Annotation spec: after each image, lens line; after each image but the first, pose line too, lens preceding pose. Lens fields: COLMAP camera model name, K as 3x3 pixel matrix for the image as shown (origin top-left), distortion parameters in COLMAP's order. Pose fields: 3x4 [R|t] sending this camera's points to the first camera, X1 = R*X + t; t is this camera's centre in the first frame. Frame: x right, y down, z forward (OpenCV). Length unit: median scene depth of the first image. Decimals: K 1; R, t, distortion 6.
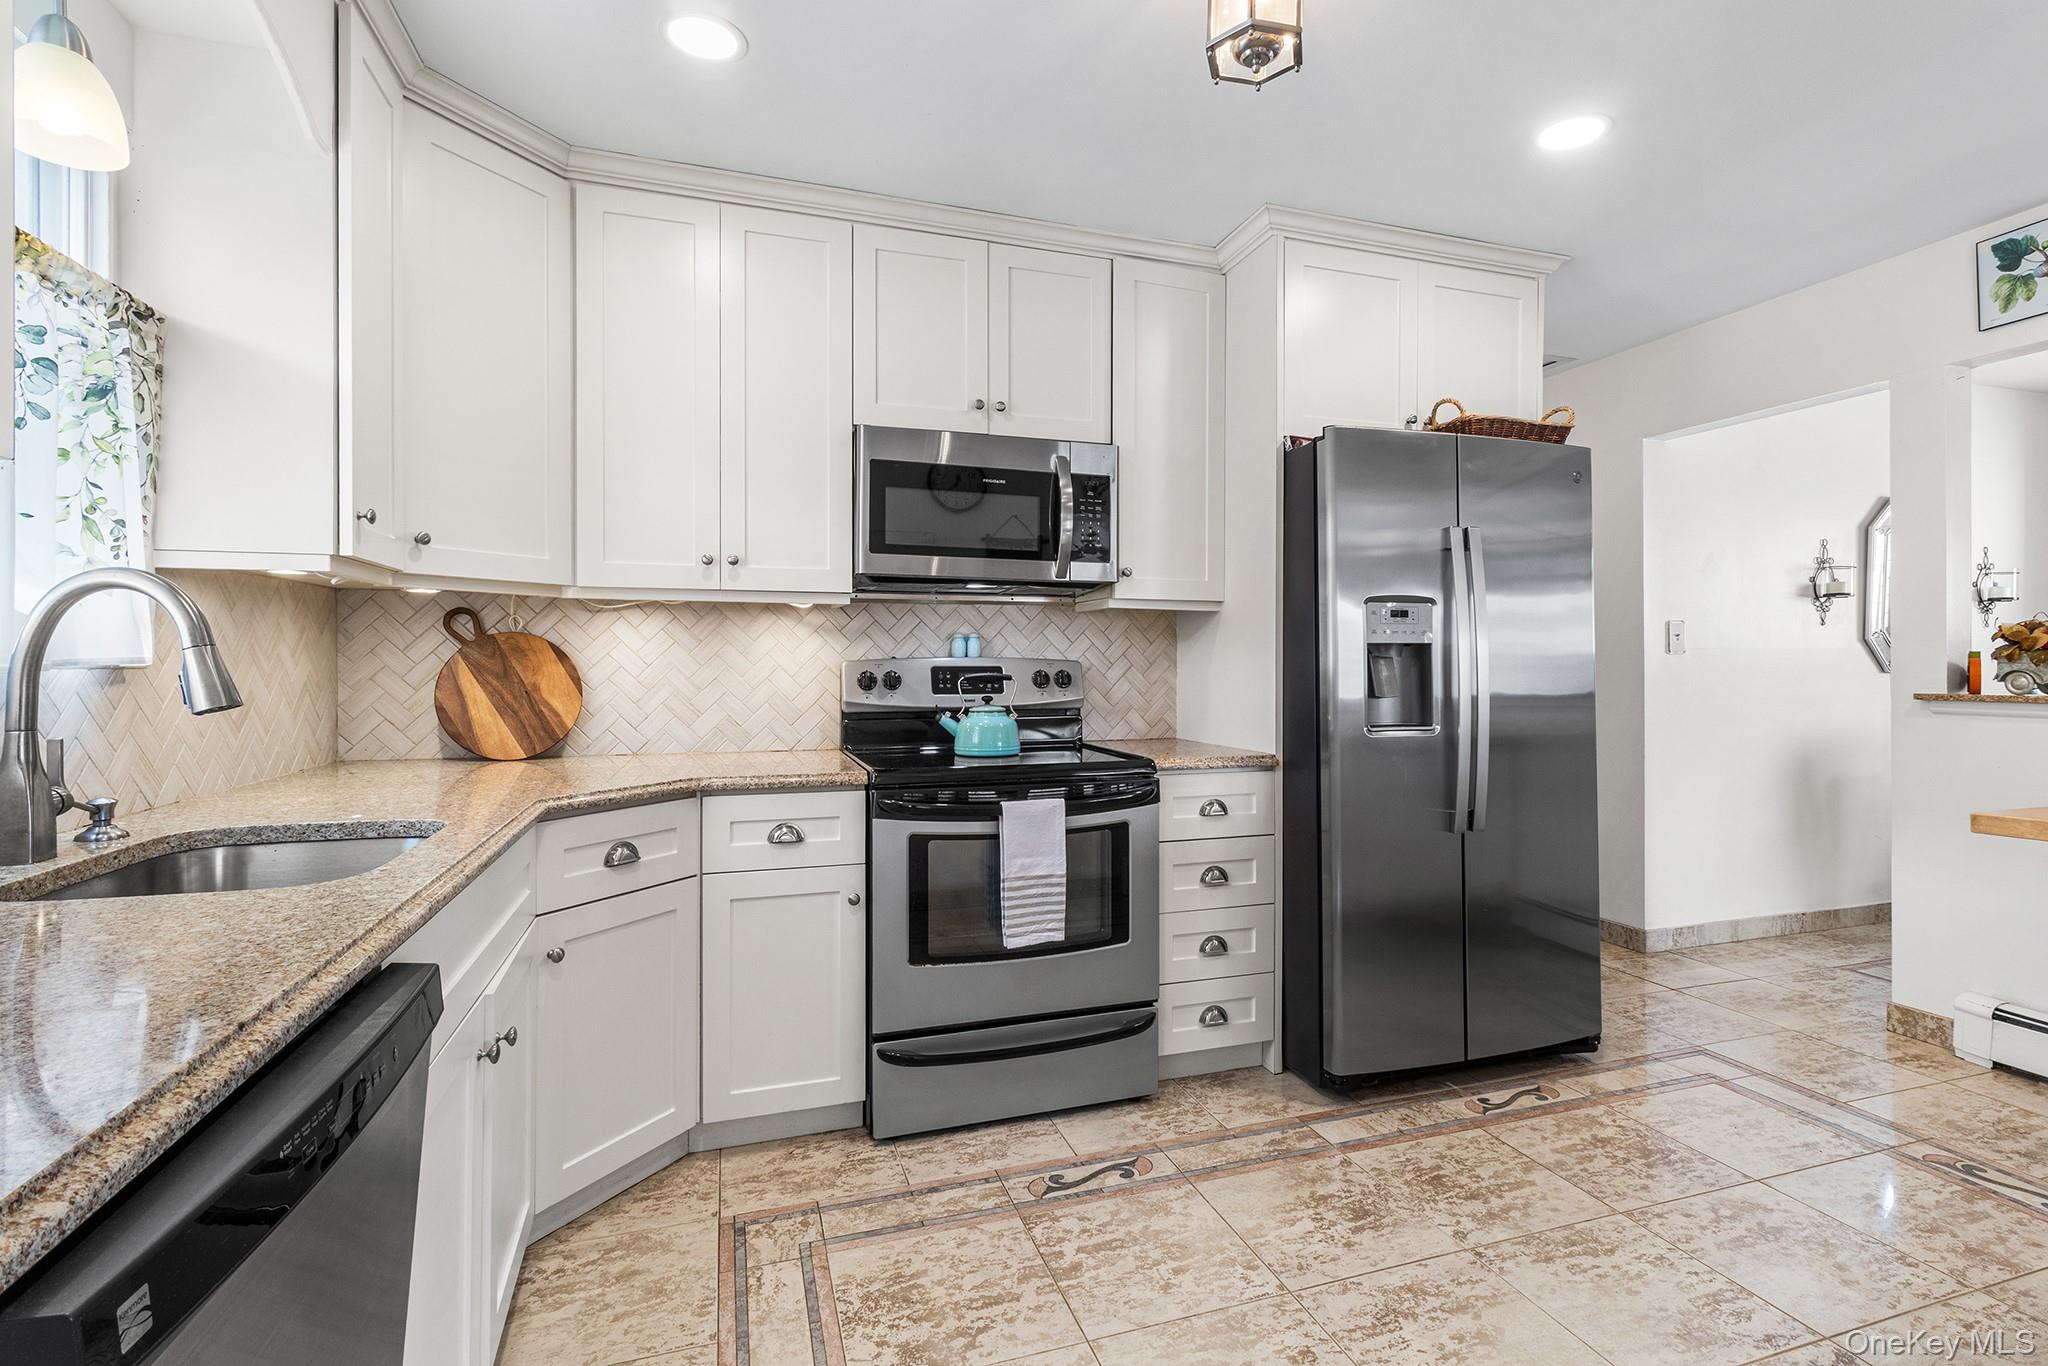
lens RADIAL K [[964.3, 0, 1051.0], [0, 964.3, 666.1], [0, 0, 1]] dist [0.000547, -0.000024]
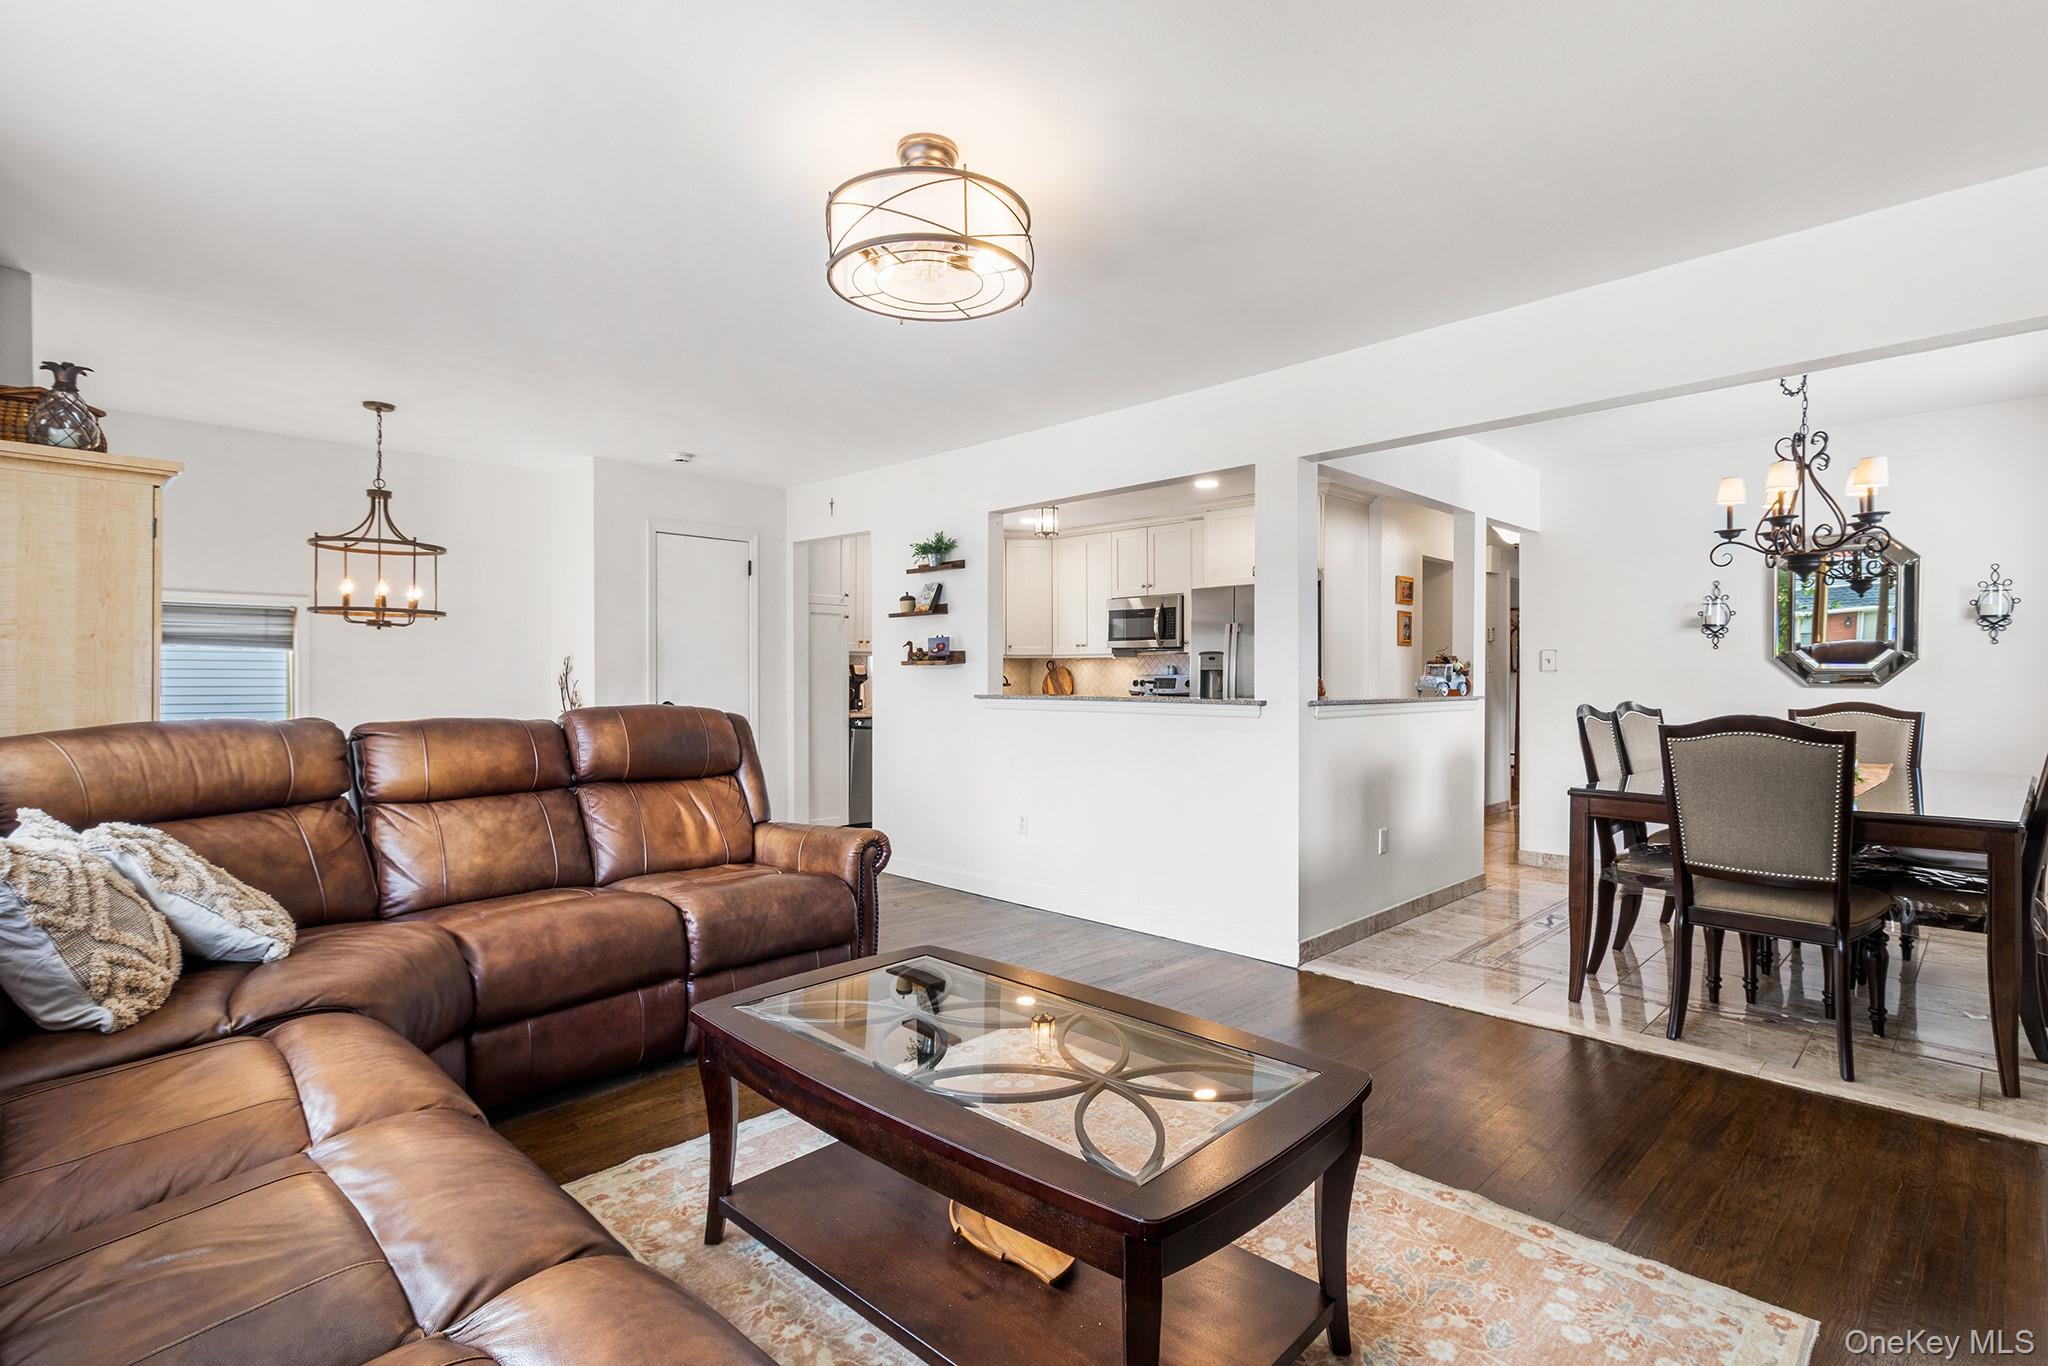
lens RADIAL K [[973.7, 0, 1049.6], [0, 973.7, 661.6], [0, 0, 1]] dist [0.007218, 0.000264]
pose [[0.455159, -0.011289, -0.890339, 2.727095], [-0.003924, 0.999884, -0.014684, -0.005419], [0.890402, 0.010177, 0.455062, -0.643307]]
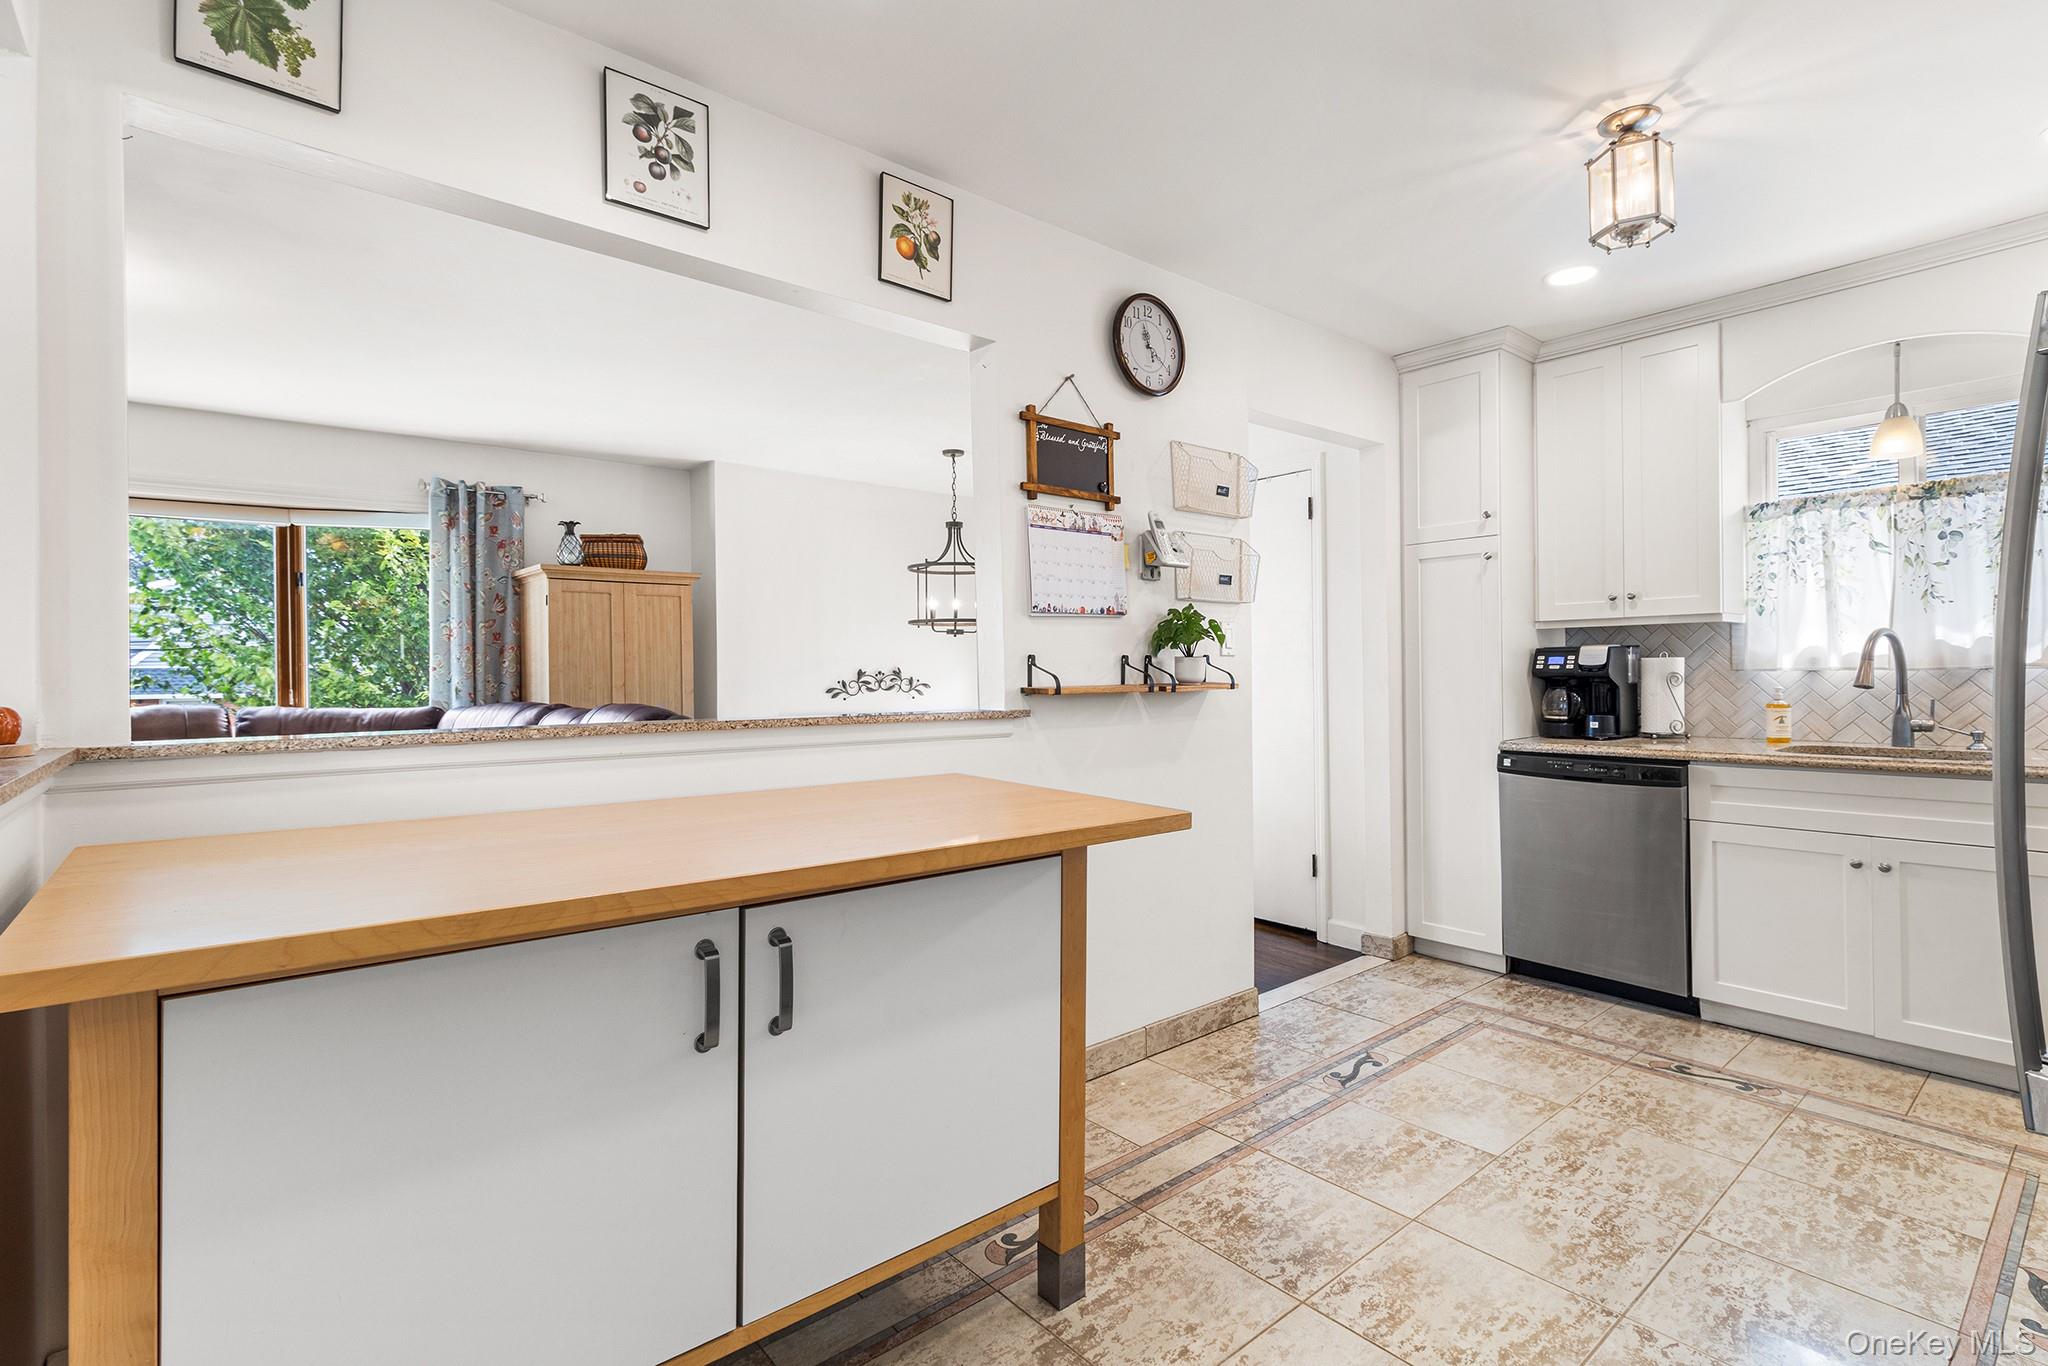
lens RADIAL K [[973.7, 0, 1049.6], [0, 973.7, 661.6], [0, 0, 1]] dist [0.007218, 0.000264]
pose [[-0.924230, 0.006086, -0.381787, 1.034338], [0.010535, 0.999899, -0.009563, -0.008422], [0.381690, -0.012861, -0.924201, 1.337410]]
